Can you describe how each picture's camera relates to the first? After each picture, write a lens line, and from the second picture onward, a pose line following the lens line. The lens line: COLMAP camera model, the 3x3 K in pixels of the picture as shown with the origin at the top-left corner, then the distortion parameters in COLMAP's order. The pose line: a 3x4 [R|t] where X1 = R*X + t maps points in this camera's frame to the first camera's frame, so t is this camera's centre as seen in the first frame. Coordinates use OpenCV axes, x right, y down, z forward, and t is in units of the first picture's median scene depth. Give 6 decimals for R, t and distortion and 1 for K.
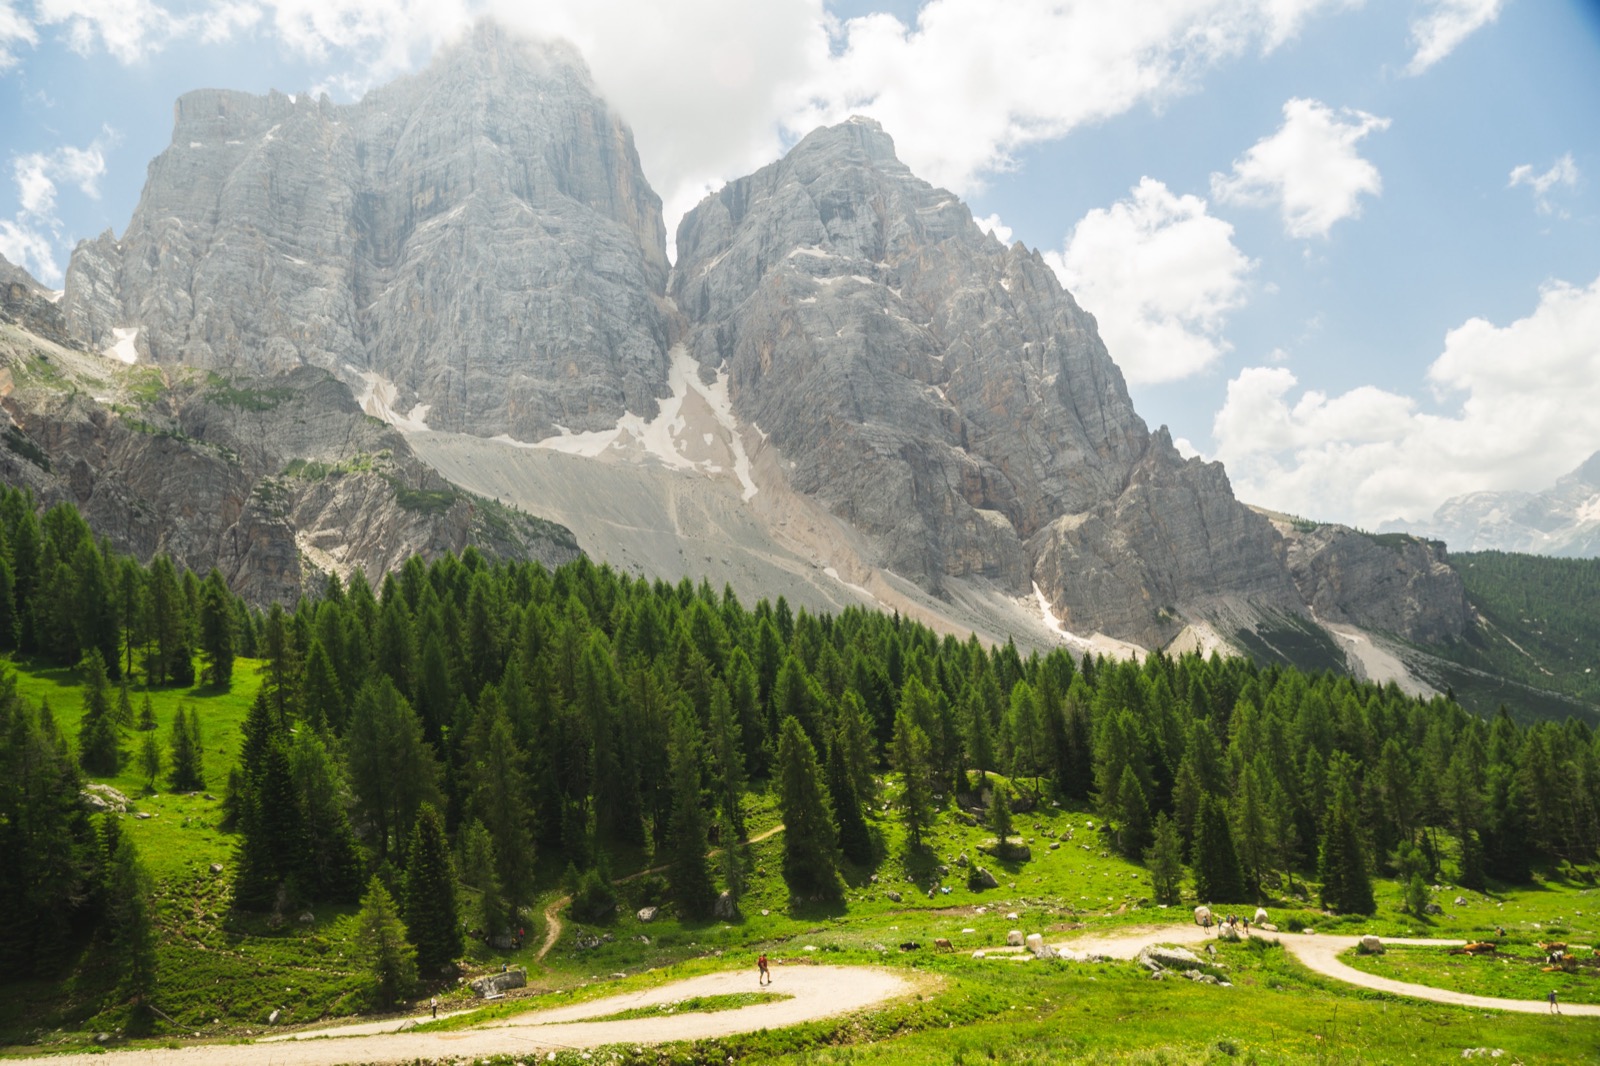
lens RADIAL K [[1136.5, 0, 800.0], [0, 1136.5, 533.0], [0, 0, 1]] dist [-0.100661, 0.000124]
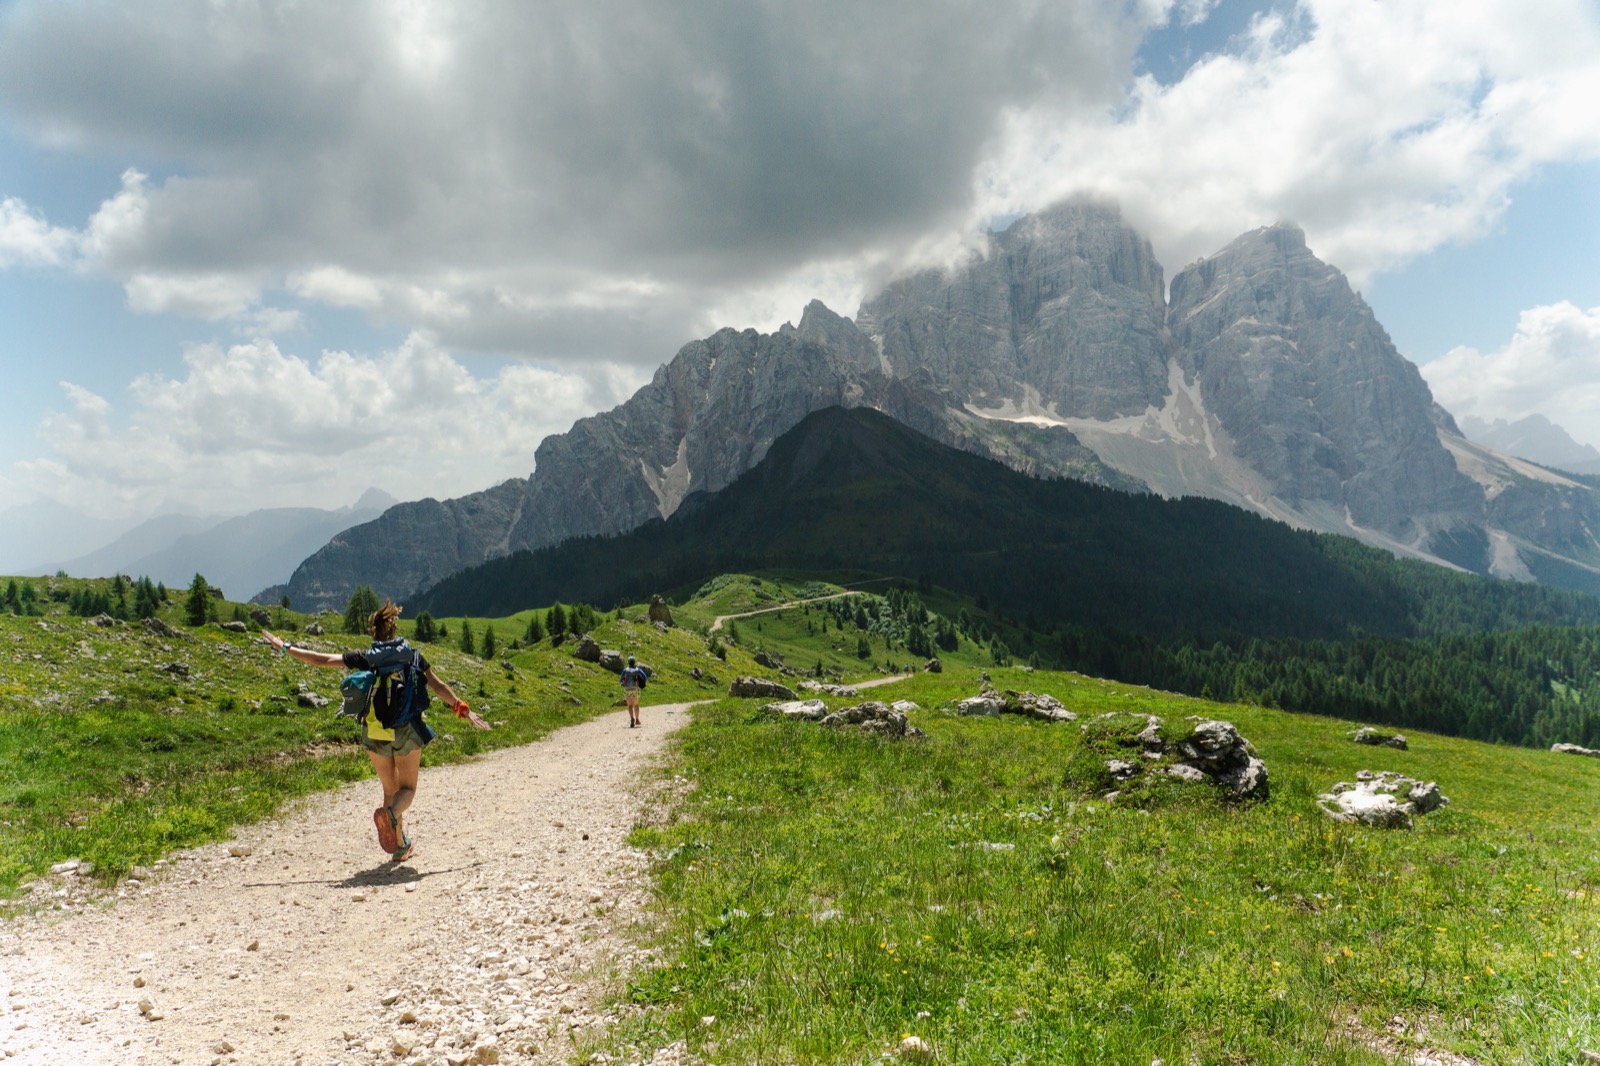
lens RADIAL K [[1218.7, 0, 800.0], [0, 1218.7, 533.0], [0, 0, 1]] dist [0.014132, 0.000397]
pose [[0.947711, 0.056586, -0.314073, -0.044061], [-0.006032, 0.987155, 0.159652, -0.228206], [0.319073, -0.149409, 0.935879, -1.339353]]
